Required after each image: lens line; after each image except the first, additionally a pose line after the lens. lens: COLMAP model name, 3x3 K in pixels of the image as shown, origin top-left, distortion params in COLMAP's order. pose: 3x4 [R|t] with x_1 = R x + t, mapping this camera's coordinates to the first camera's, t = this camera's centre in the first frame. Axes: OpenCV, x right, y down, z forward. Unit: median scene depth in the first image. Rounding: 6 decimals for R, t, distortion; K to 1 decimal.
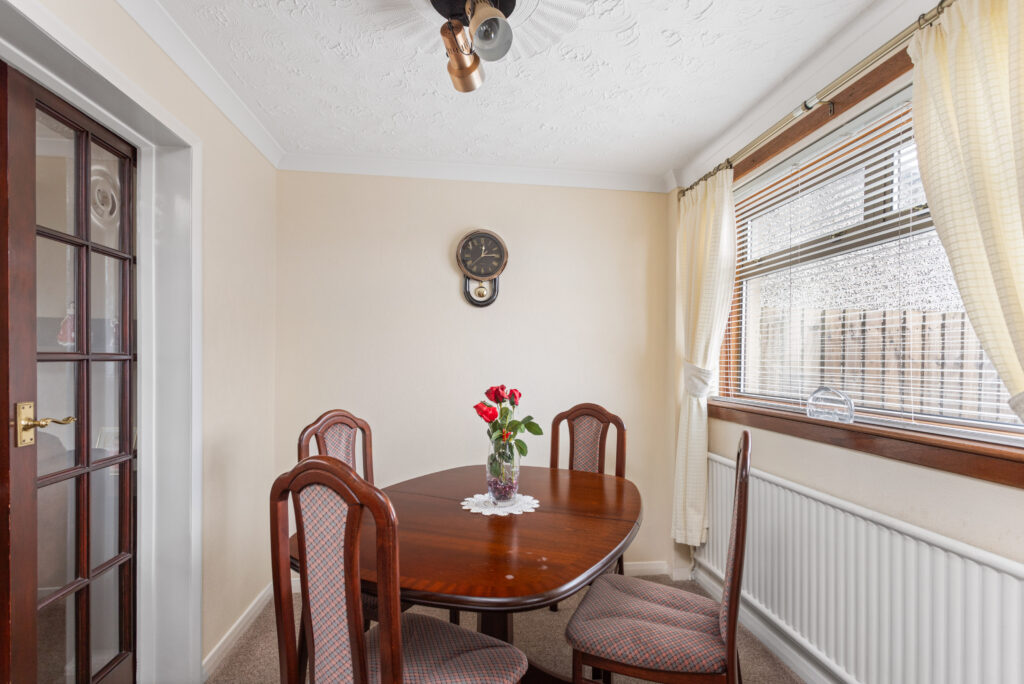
lens RADIAL K [[491.3, 0, 517.6], [0, 491.3, 367.4], [0, 0, 1]] dist [-0.001360, 0.000222]
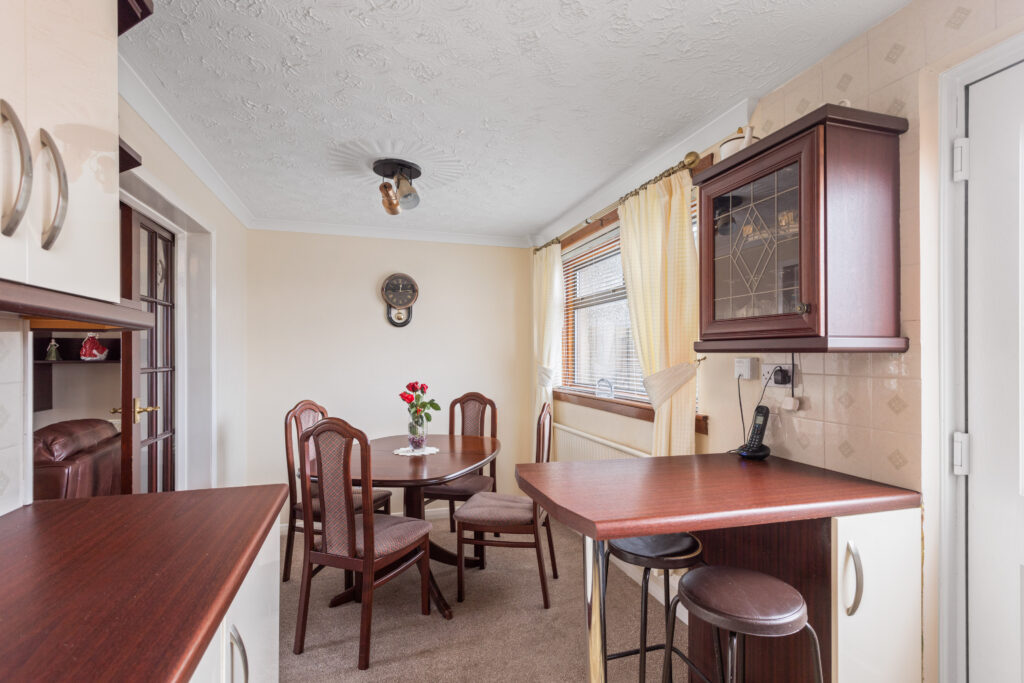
lens RADIAL K [[494.5, 0, 510.7], [0, 494.5, 353.3], [0, 0, 1]] dist [-0.002099, 0.000053]
pose [[0.986591, -0.014012, 0.162607, 0.013502], [0.017082, 0.999701, -0.017499, -0.025052], [-0.162313, 0.020042, 0.986536, -0.710819]]
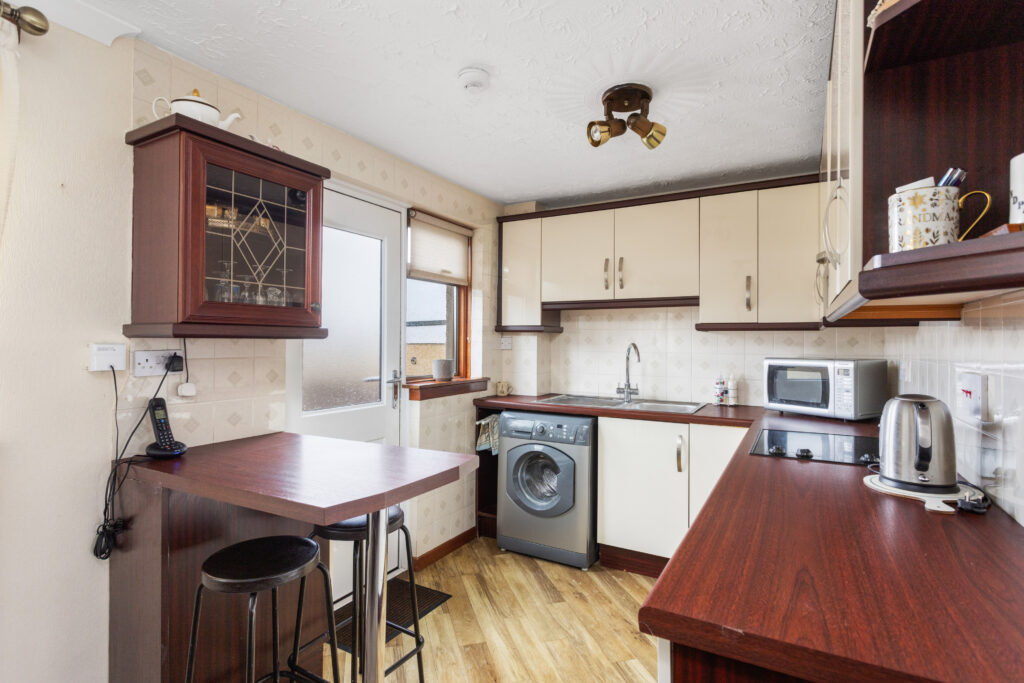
lens RADIAL K [[514.0, 0, 512.0], [0, 514.0, 341.5], [0, 0, 1]] dist [0.010237, 0.000201]
pose [[-0.800392, -0.010154, 0.599391, -0.387964], [-0.002107, 0.999898, 0.014126, -0.042758], [-0.599473, 0.010044, -0.800332, 0.599629]]
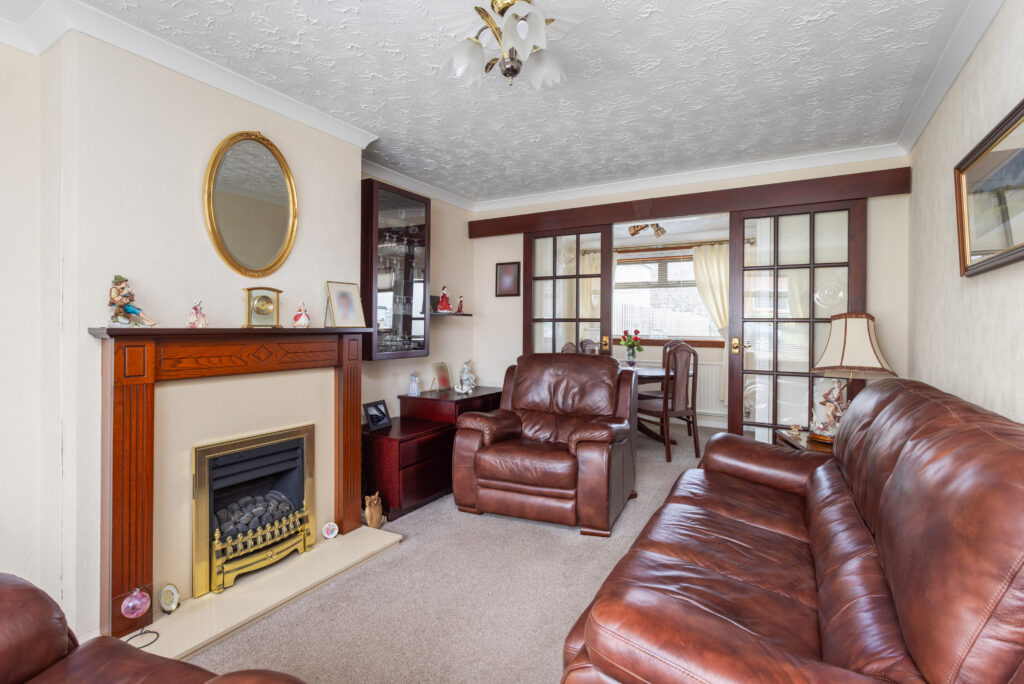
lens RADIAL K [[500.0, 0, 508.6], [0, 500.0, 323.9], [0, 0, 1]] dist [0.000582, 0.000466]
pose [[0.596714, -0.005044, 0.802438, -2.769555], [0.014966, 0.999876, -0.004844, 0.002593], [-0.802314, 0.014900, 0.596716, -0.239196]]
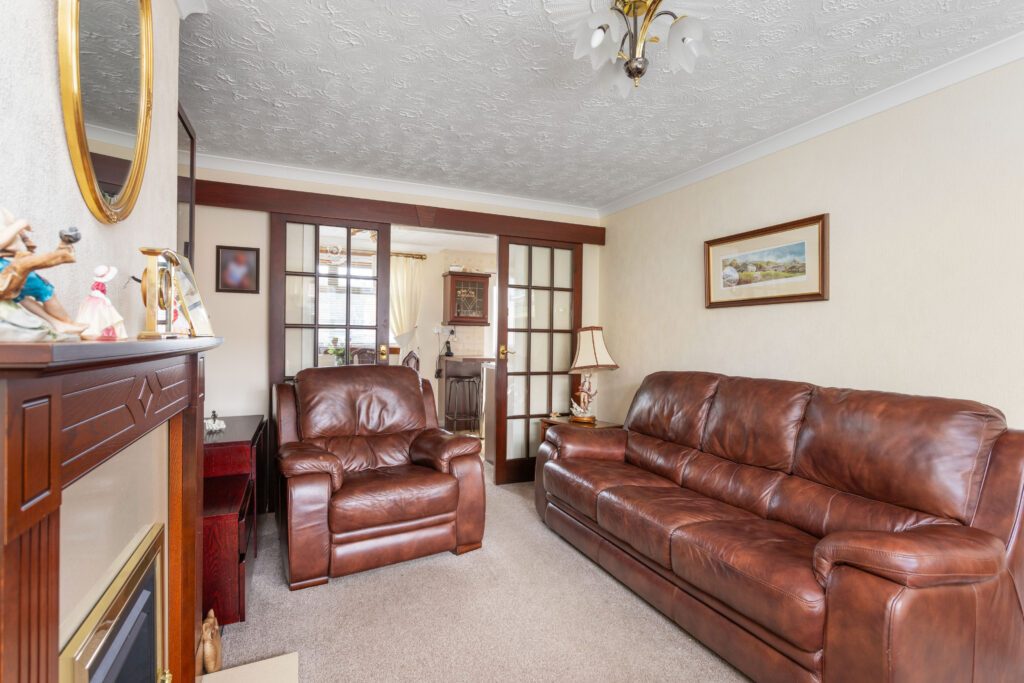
lens RADIAL K [[491.3, 0, 512.0], [0, 491.3, 341.5], [0, 0, 1]] dist [-0.012157, 0.000300]
pose [[-0.296475, -0.025546, 0.954699, -2.801880], [0.000357, 0.999639, 0.026860, -0.014771], [-0.955040, 0.008304, -0.296359, 0.835787]]
